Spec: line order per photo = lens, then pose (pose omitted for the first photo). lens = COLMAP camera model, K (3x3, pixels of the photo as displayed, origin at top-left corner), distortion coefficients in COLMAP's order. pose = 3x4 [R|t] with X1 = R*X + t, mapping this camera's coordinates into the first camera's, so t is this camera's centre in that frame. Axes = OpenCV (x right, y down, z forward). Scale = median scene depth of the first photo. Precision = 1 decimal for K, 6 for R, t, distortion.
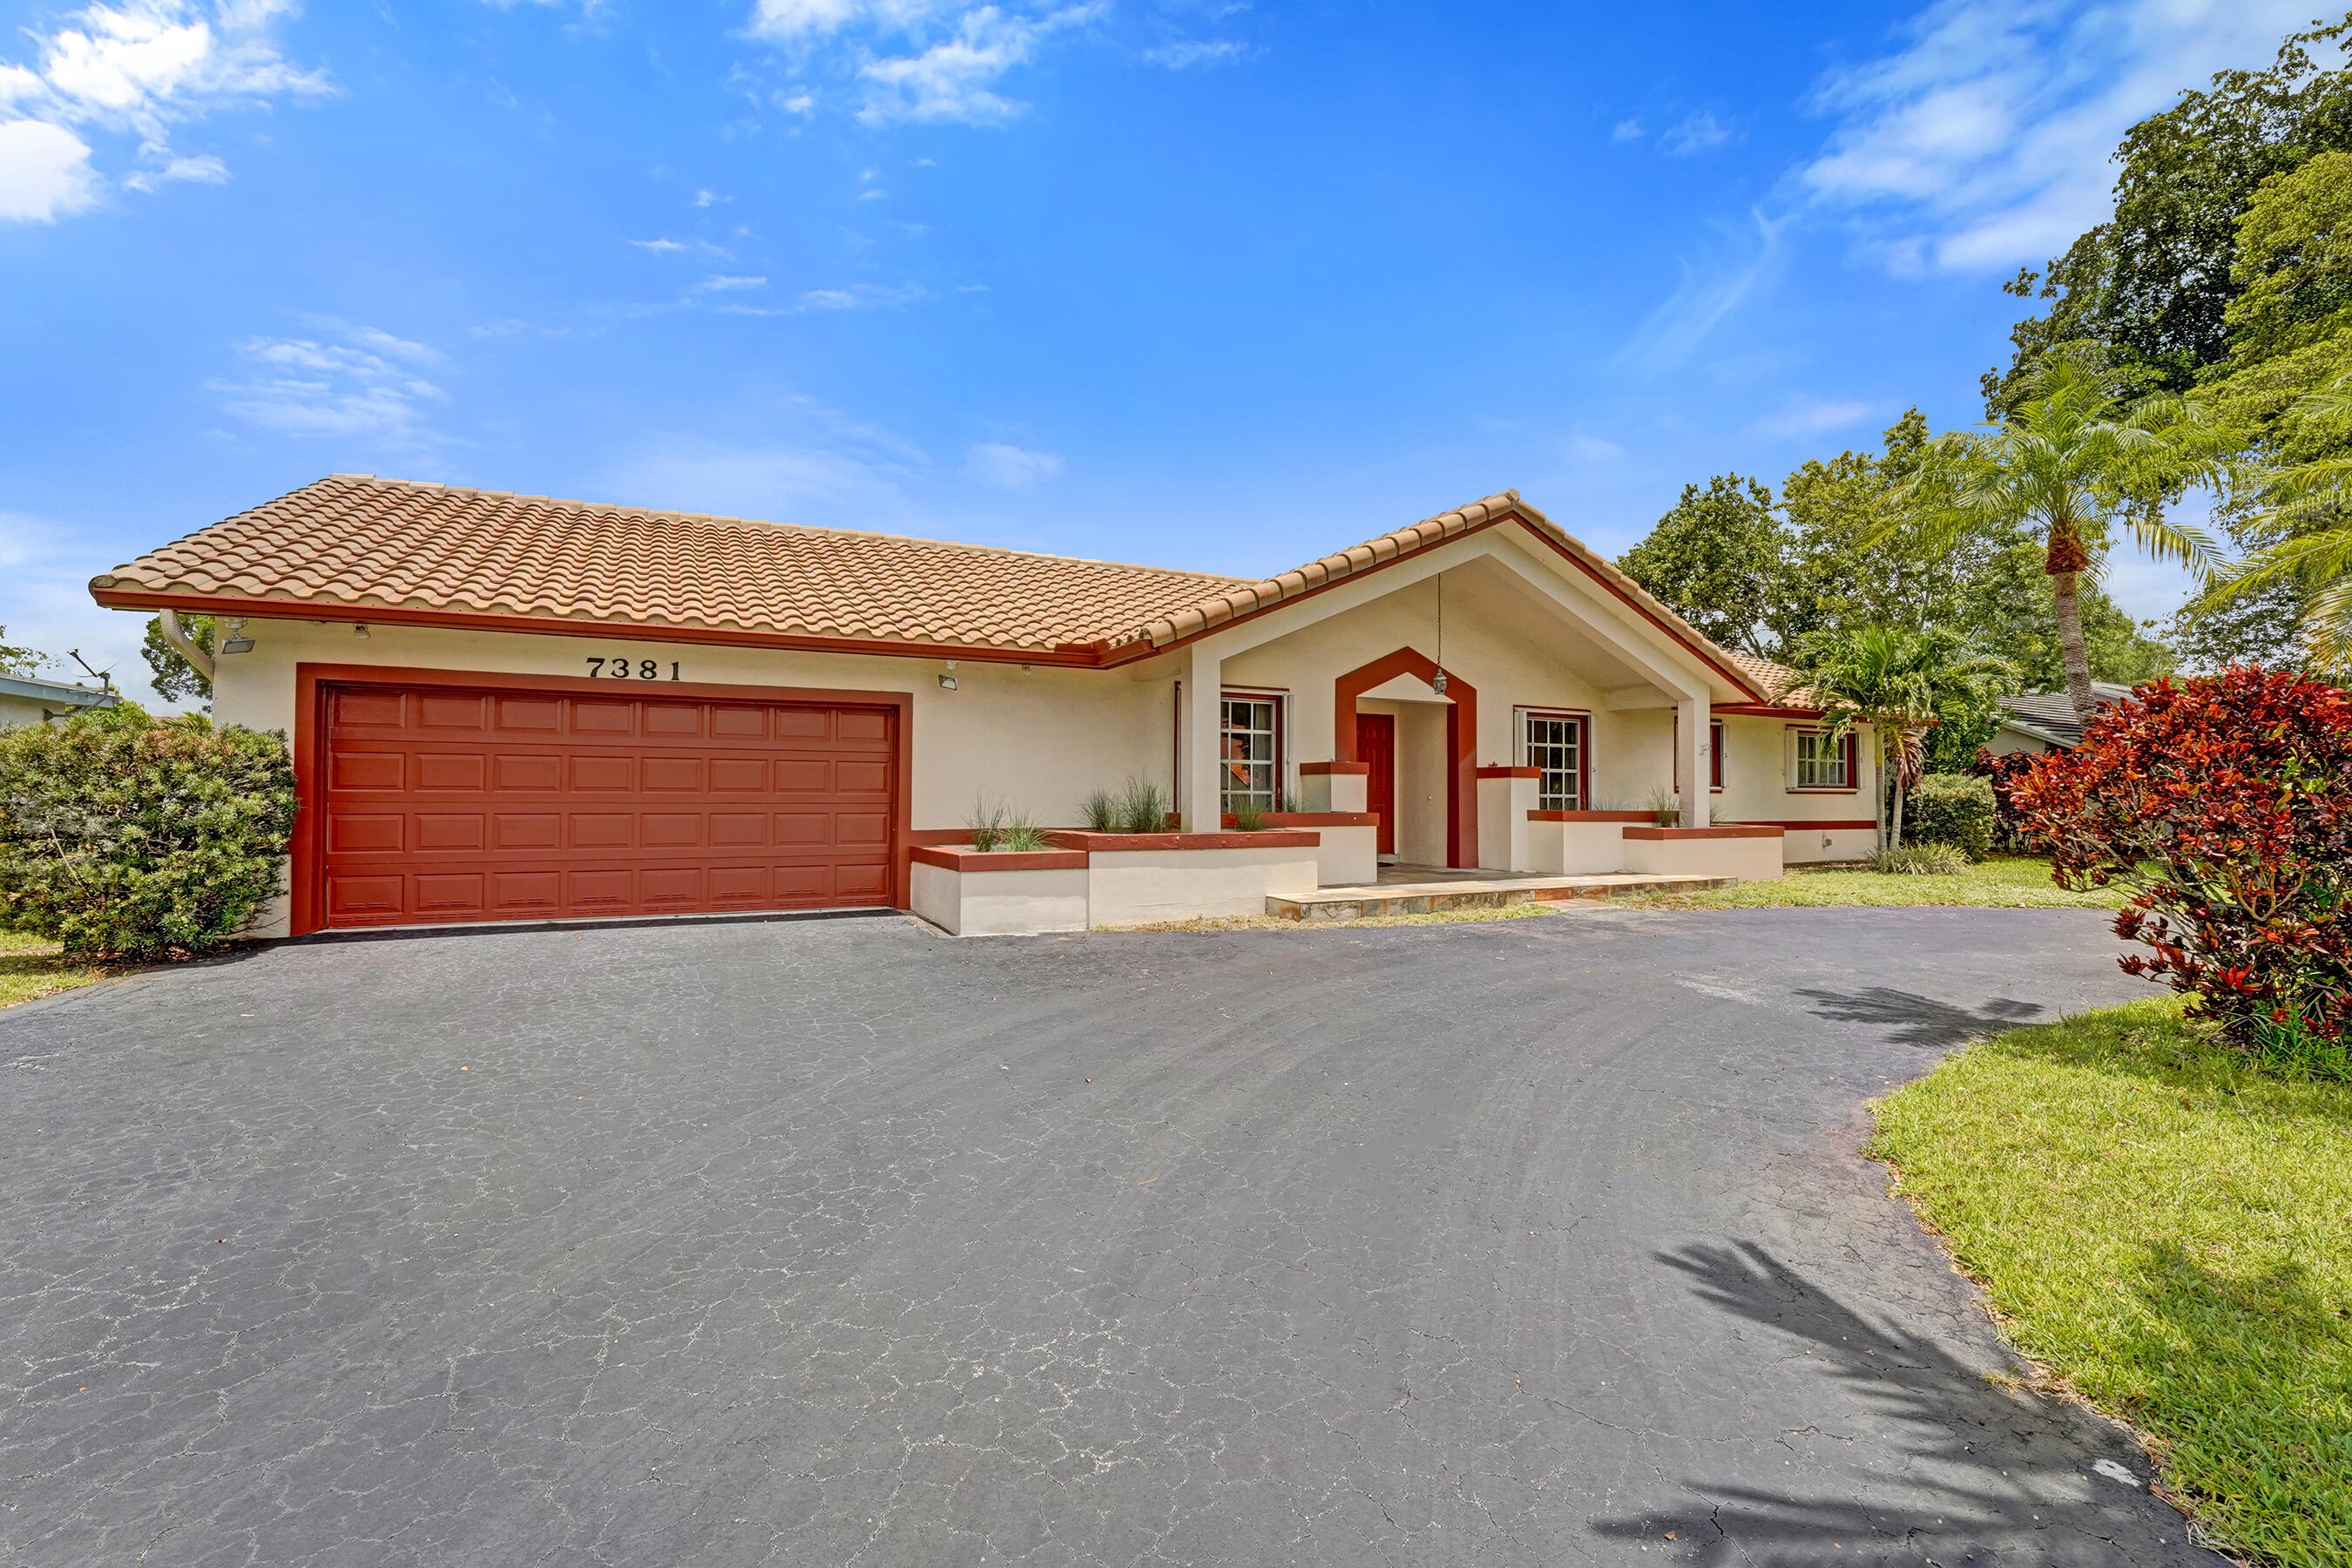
lens RADIAL K [[982.2, 0, 1176.0], [0, 982.2, 784.0], [0, 0, 1]] dist [-0.026873, -0.000198]
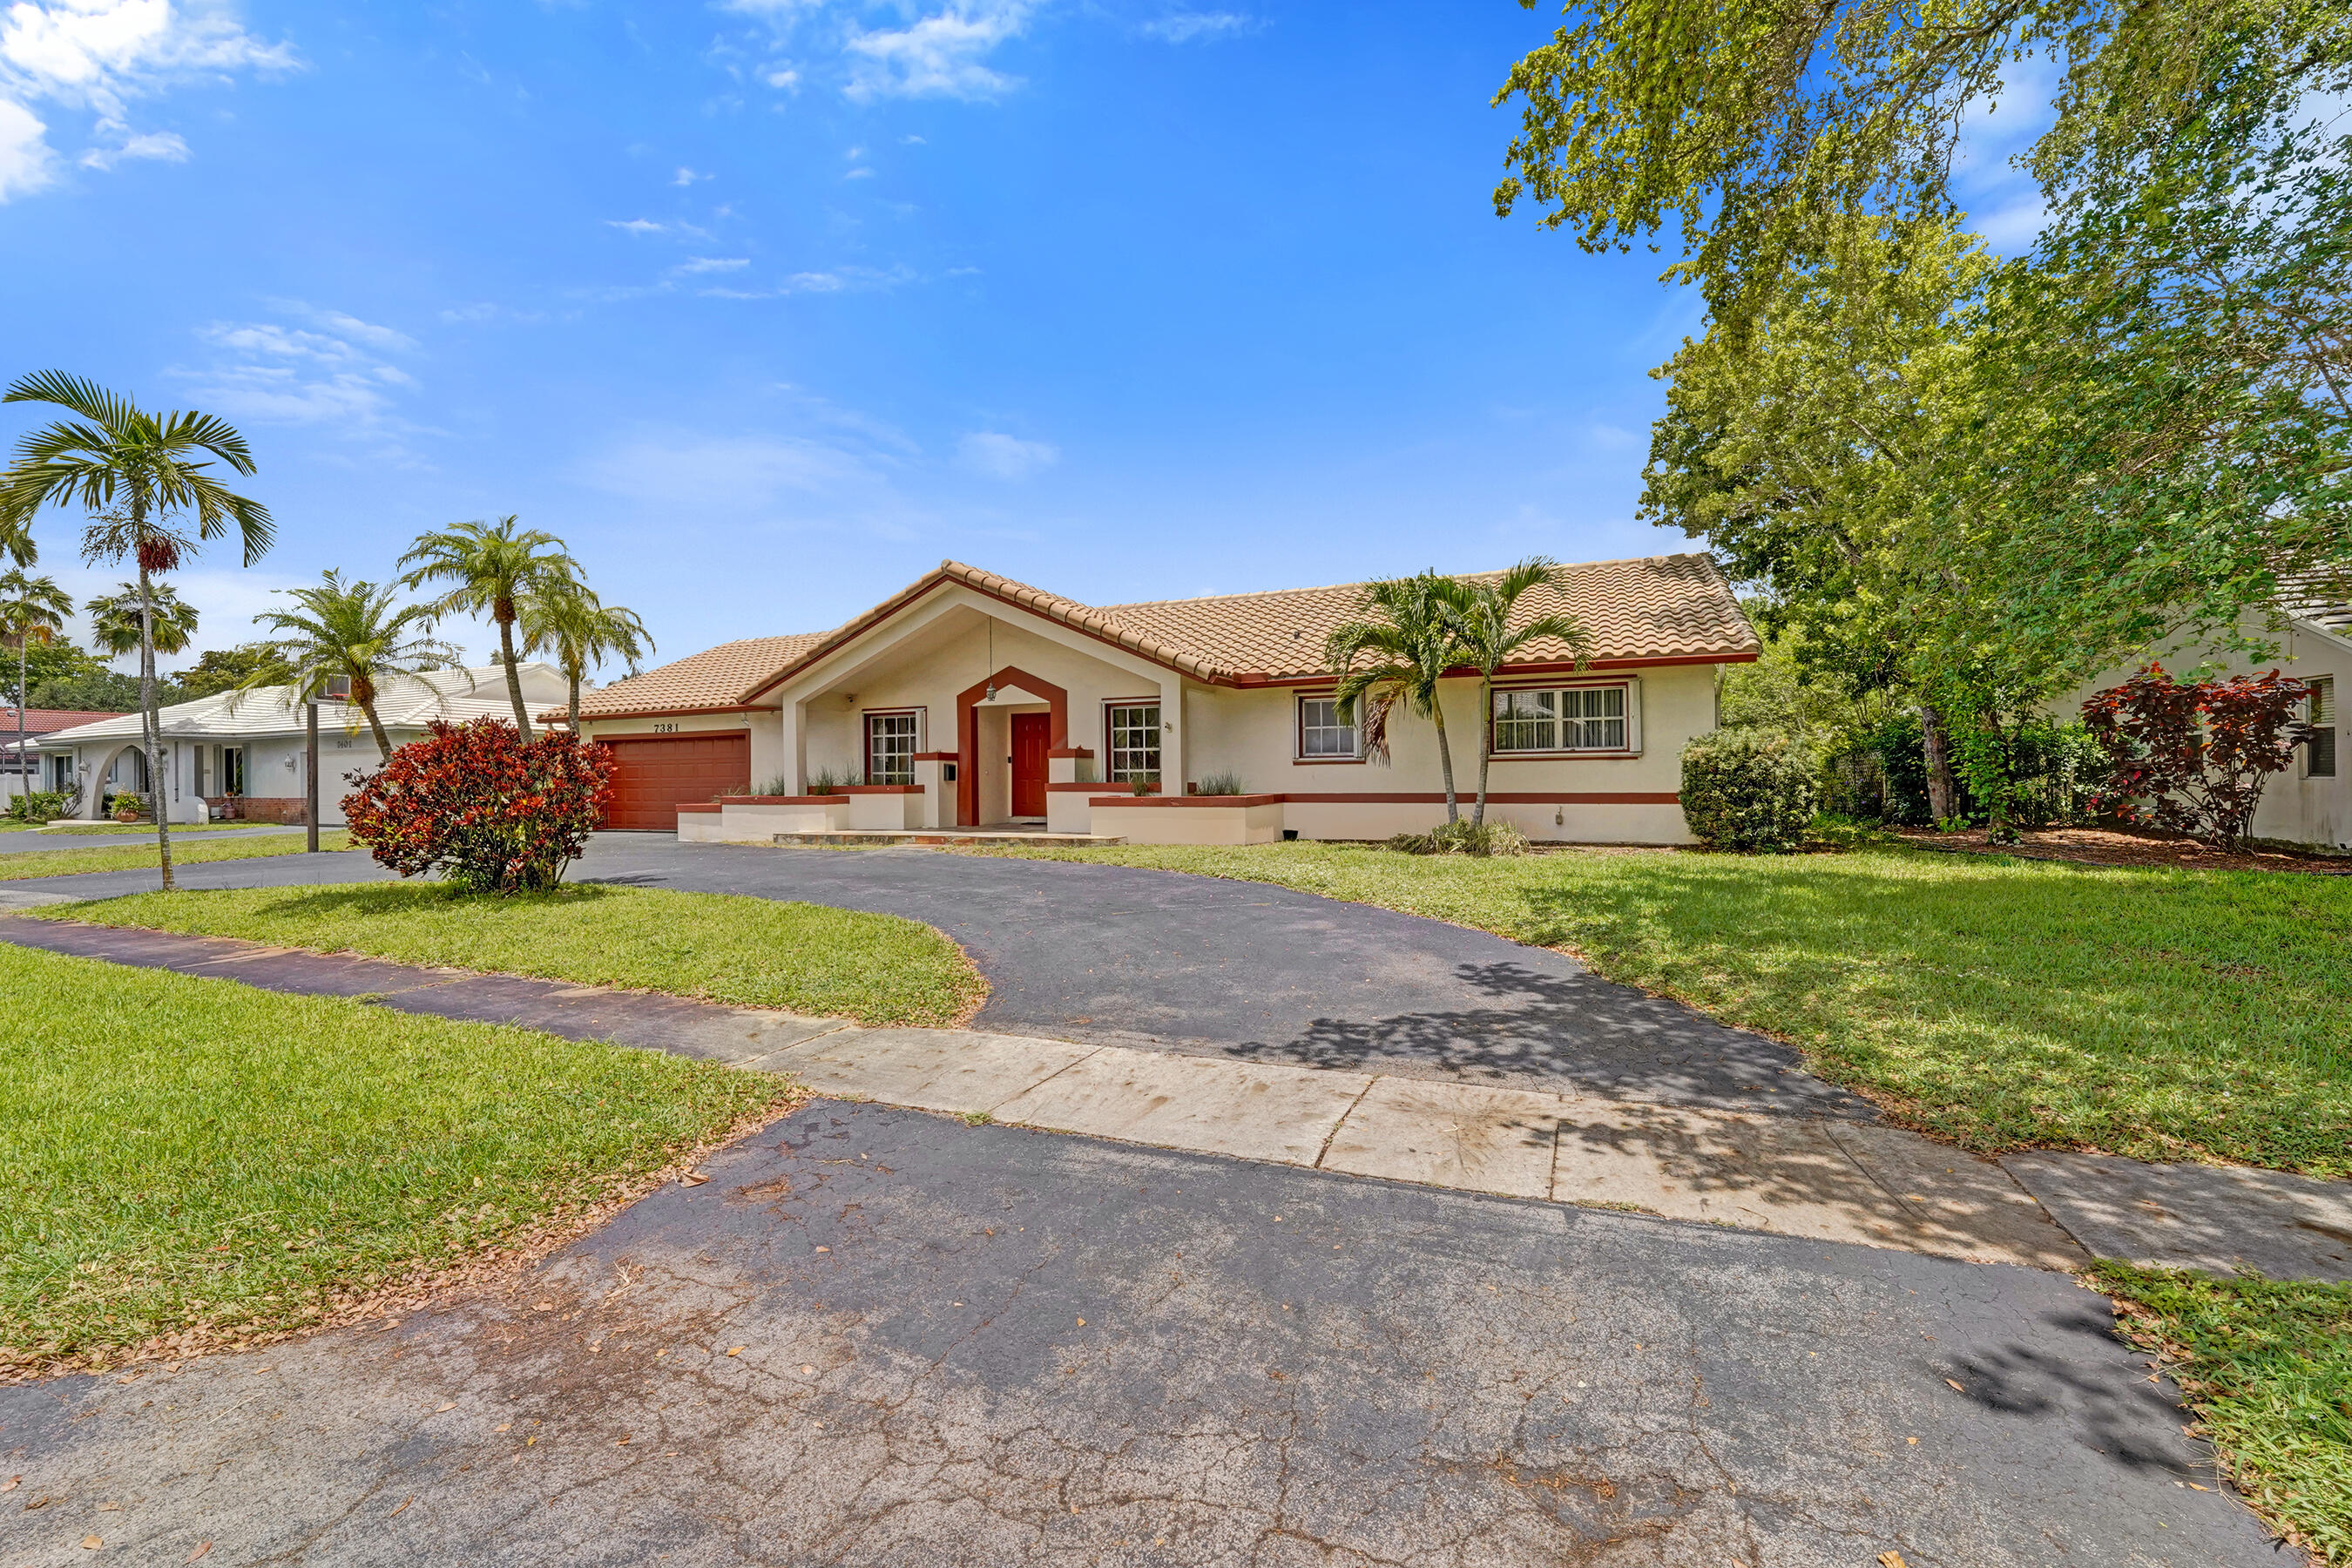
lens RADIAL K [[940.0, 0, 1198.9], [0, 940.0, 806.3], [0, 0, 1]] dist [-0.025813, -0.000171]
pose [[0.663183, 0.014536, -0.748317, 1.694754], [0.025445, 0.998796, 0.041951, 0.012372], [0.748025, -0.046862, 0.662014, 0.364018]]
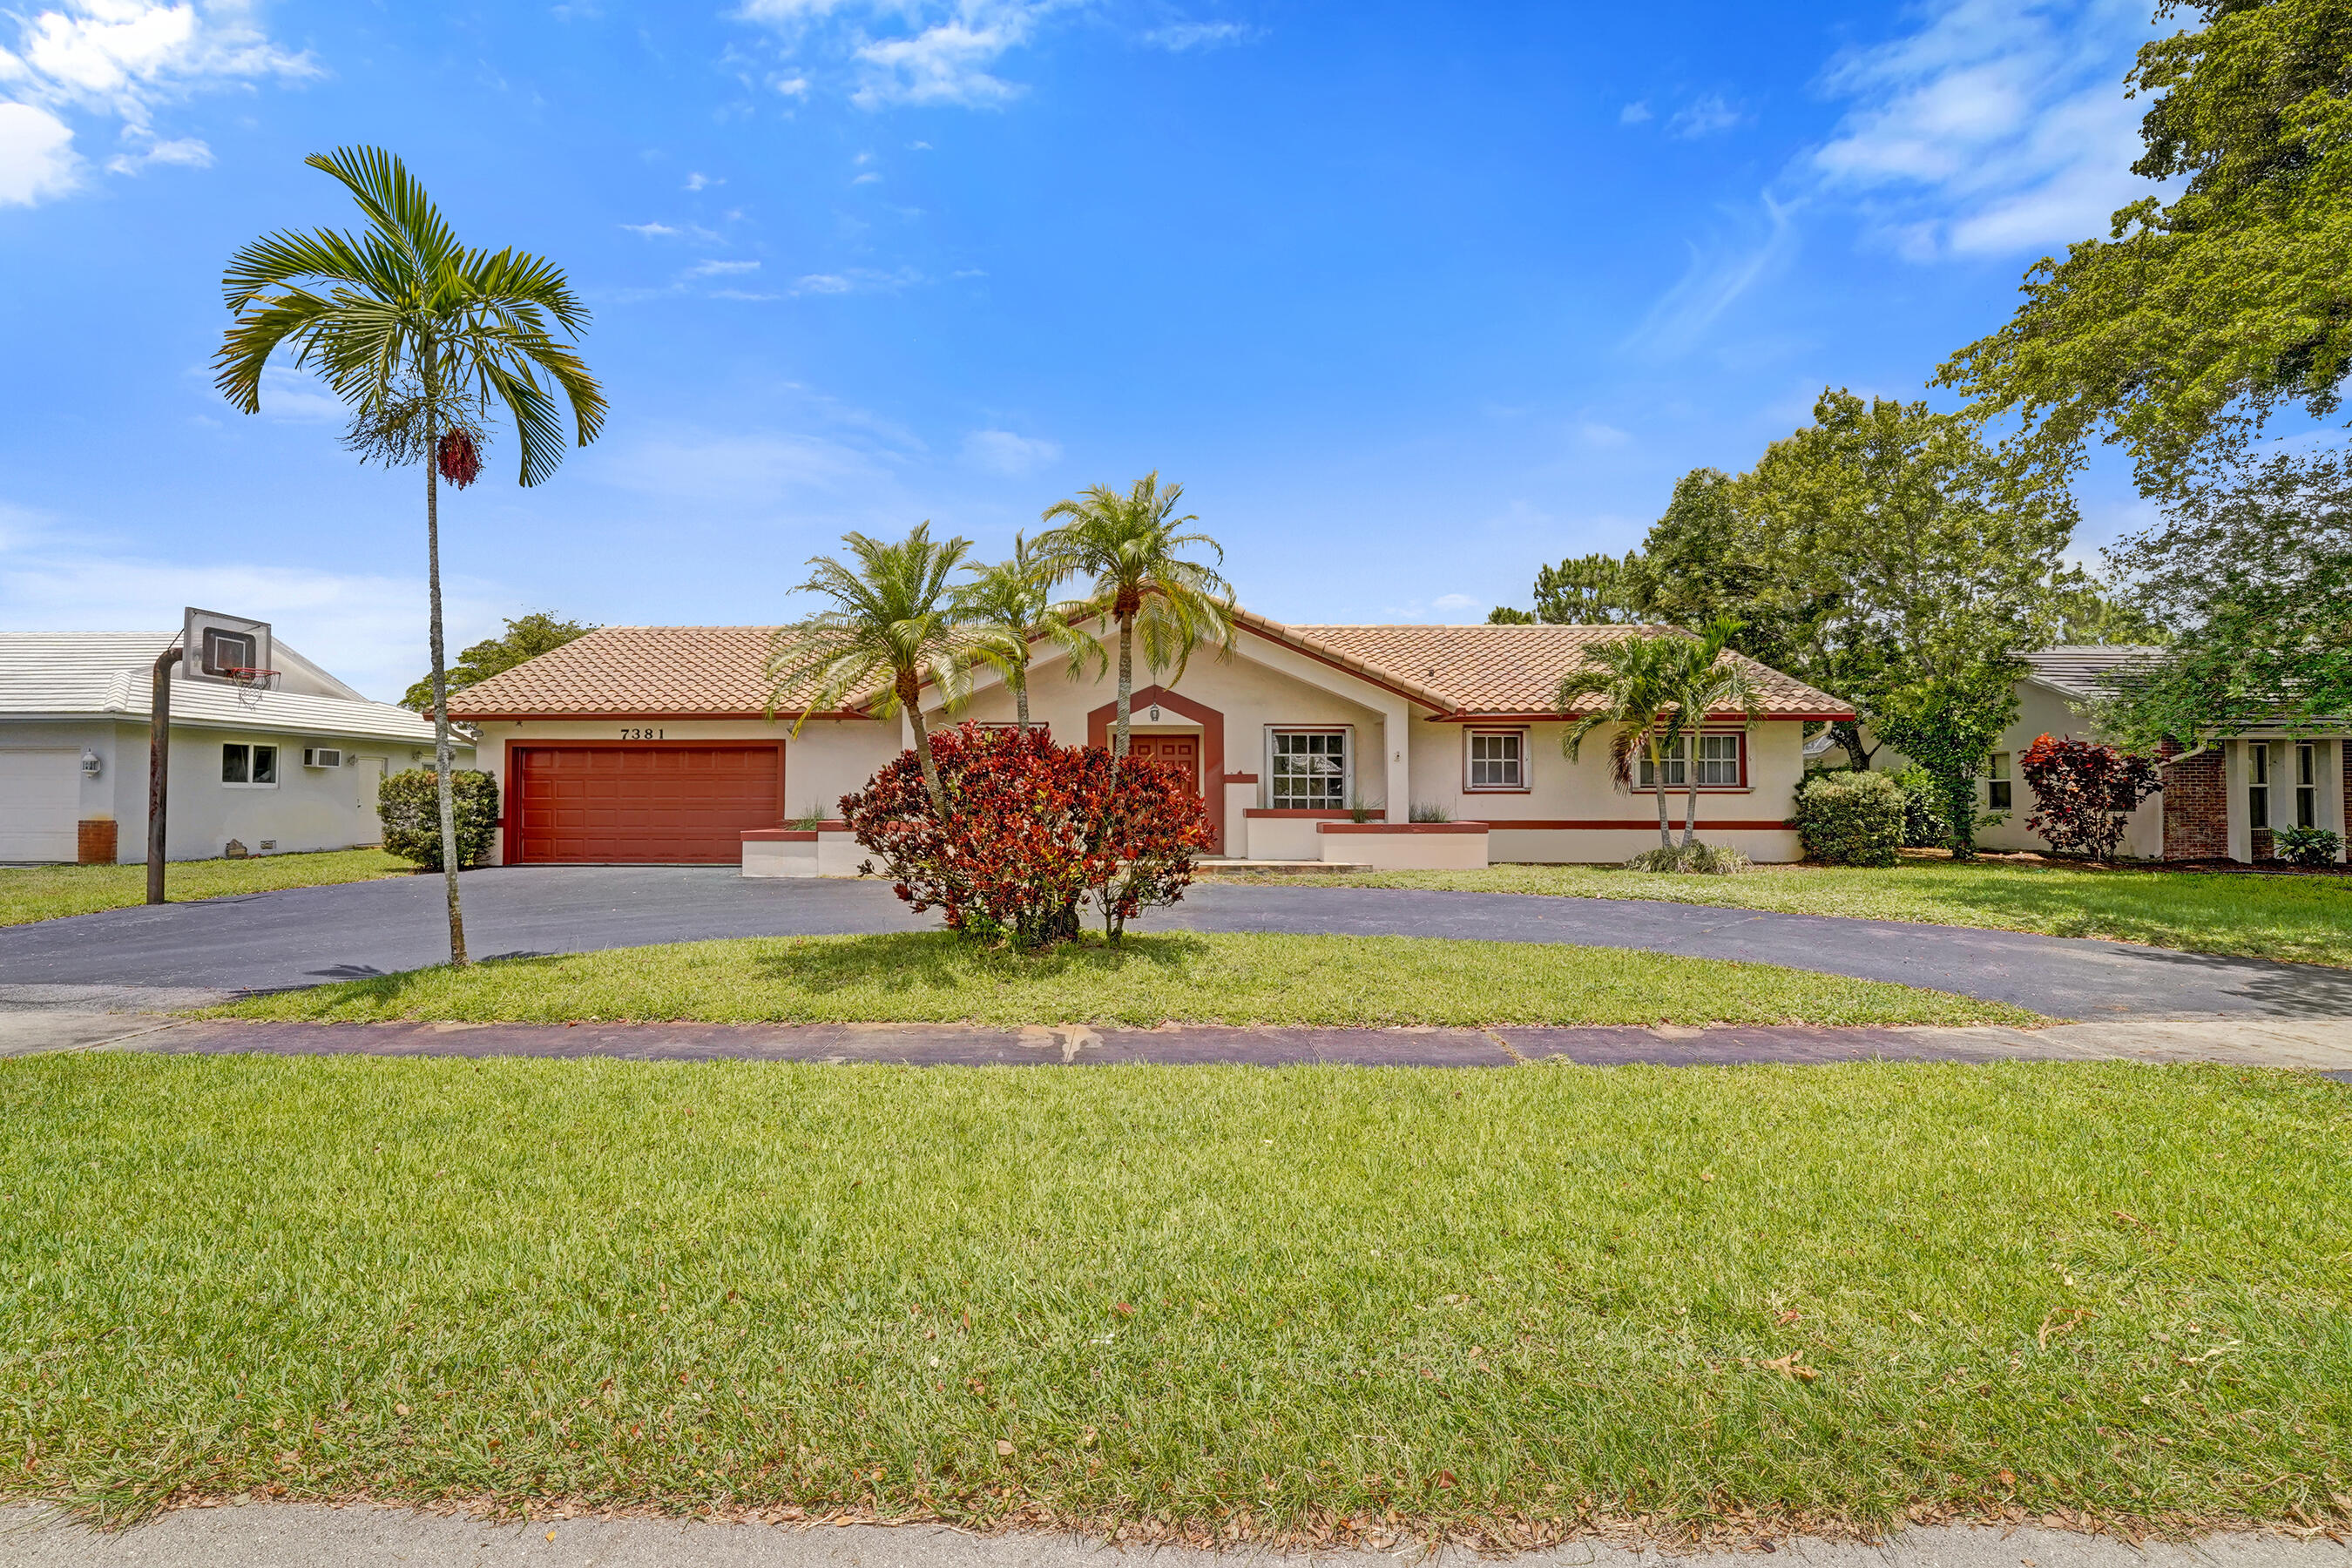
lens RADIAL K [[982.2, 0, 1176.0], [0, 982.2, 784.0], [0, 0, 1]] dist [-0.026873, -0.000198]
pose [[0.896513, -0.011446, -0.442869, 1.009710], [0.008997, 0.999930, -0.007631, 0.004079], [0.442926, 0.002857, 0.896554, -0.210831]]
